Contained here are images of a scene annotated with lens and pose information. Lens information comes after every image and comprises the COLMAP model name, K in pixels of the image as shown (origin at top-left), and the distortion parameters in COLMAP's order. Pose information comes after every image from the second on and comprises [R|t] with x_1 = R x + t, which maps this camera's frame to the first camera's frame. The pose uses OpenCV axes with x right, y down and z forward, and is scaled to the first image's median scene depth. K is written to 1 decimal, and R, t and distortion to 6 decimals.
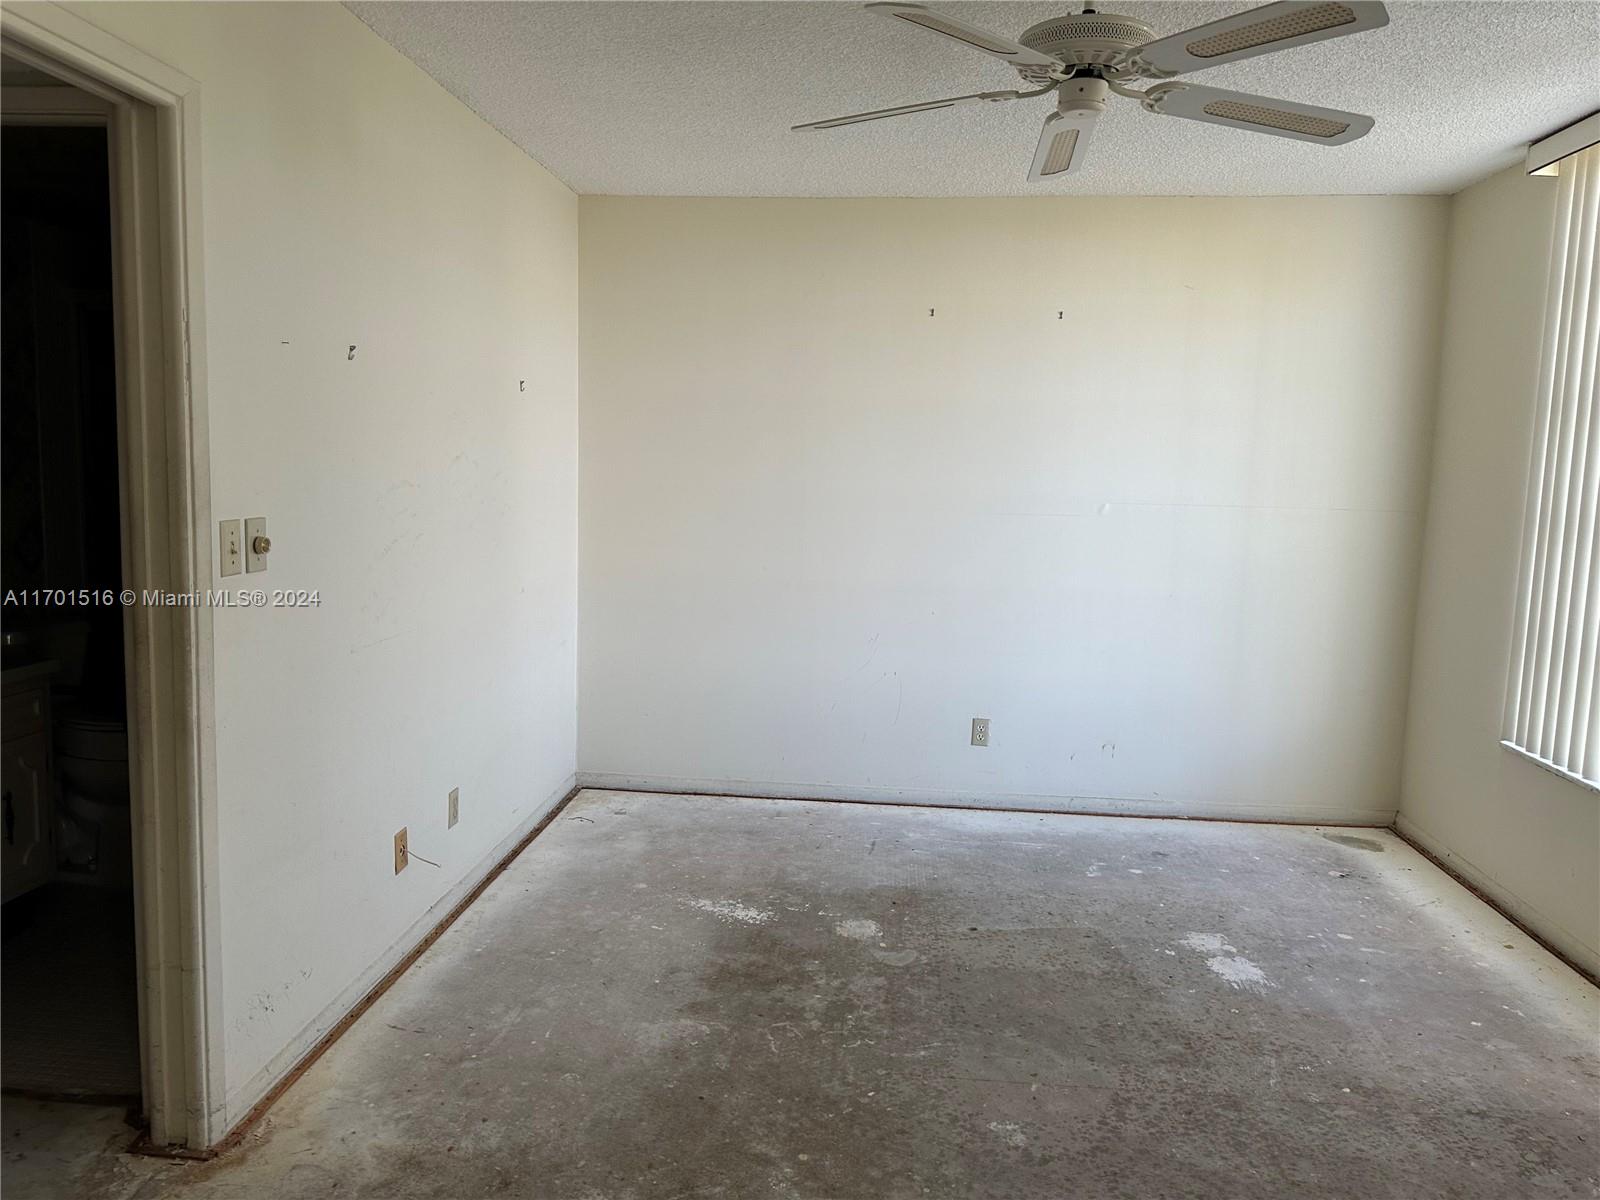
lens RADIAL K [[1127.1, 0, 796.3], [0, 1127.1, 597.7], [0, 0, 1]] dist [0.037014, 0.002749]
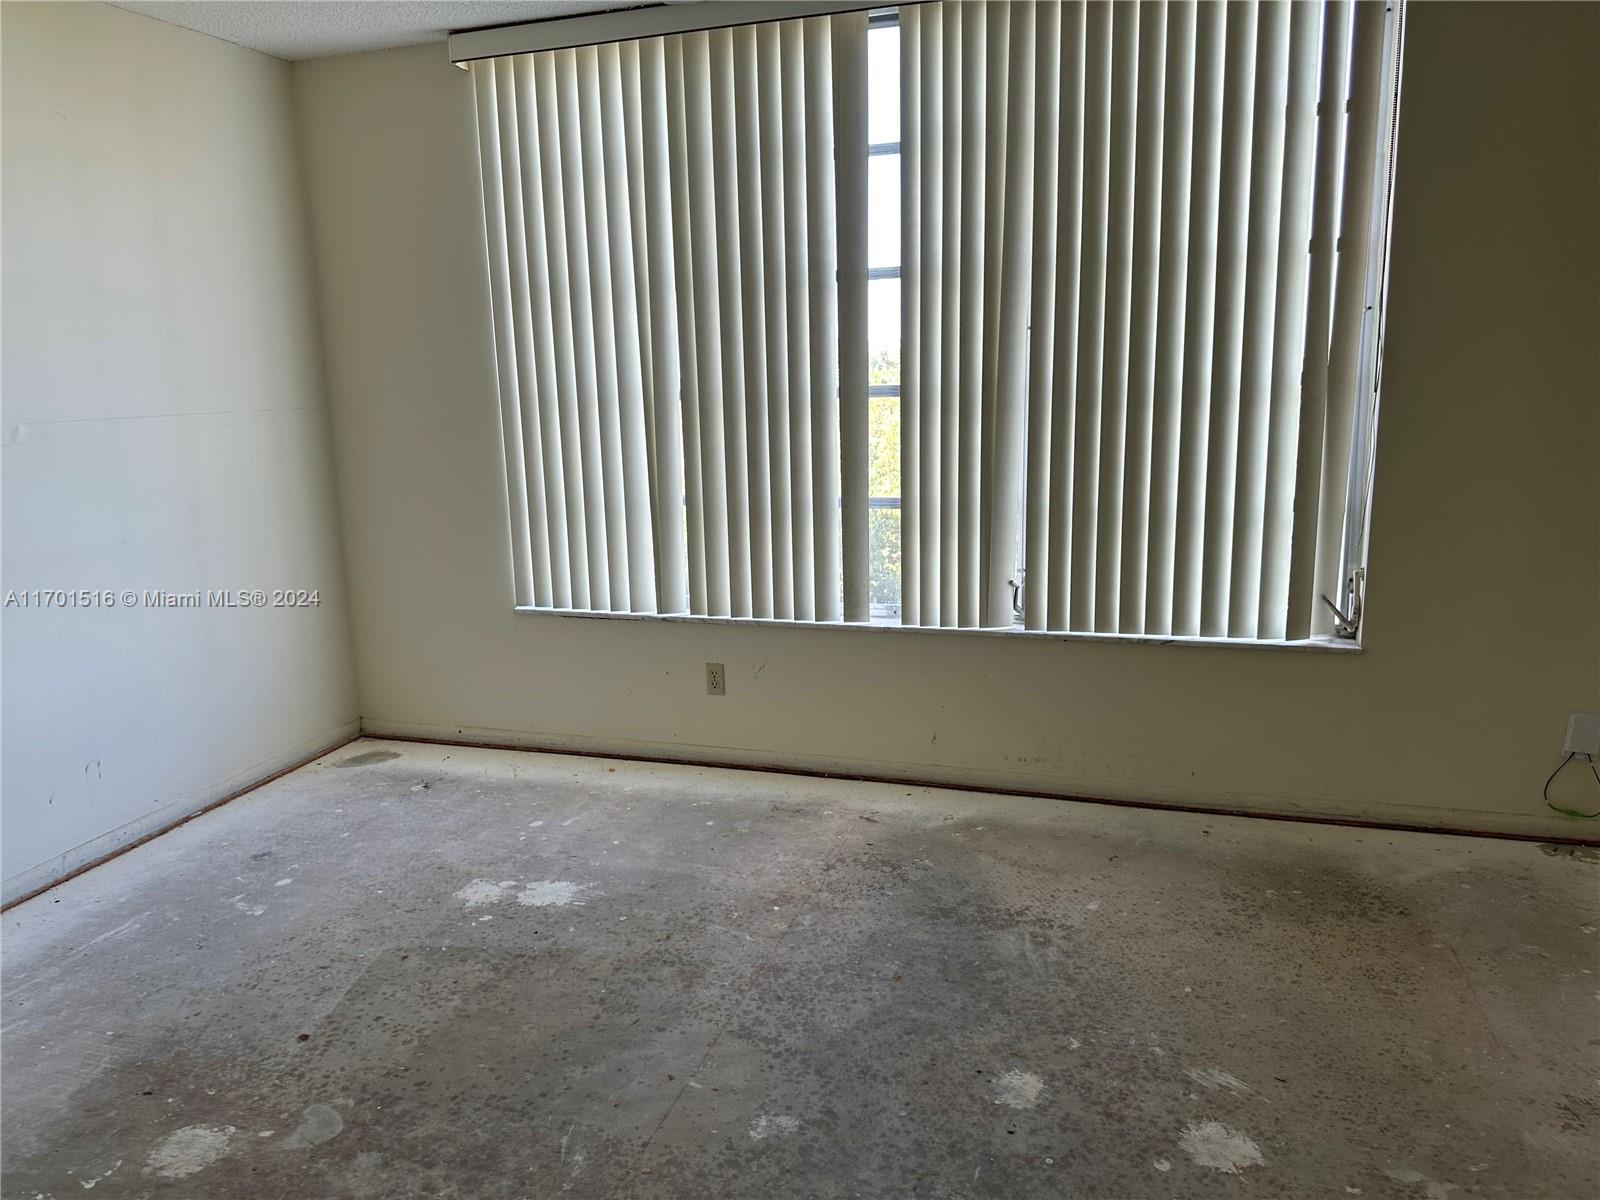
lens RADIAL K [[1127.1, 0, 795.2], [0, 1127.1, 592.7], [0, 0, 1]] dist [0.037014, 0.002749]
pose [[0.243541, -0.223748, 0.943729, -0.370385], [0.155551, 0.969441, 0.189703, -0.057512], [-0.957336, 0.100598, 0.270904, 0.494732]]
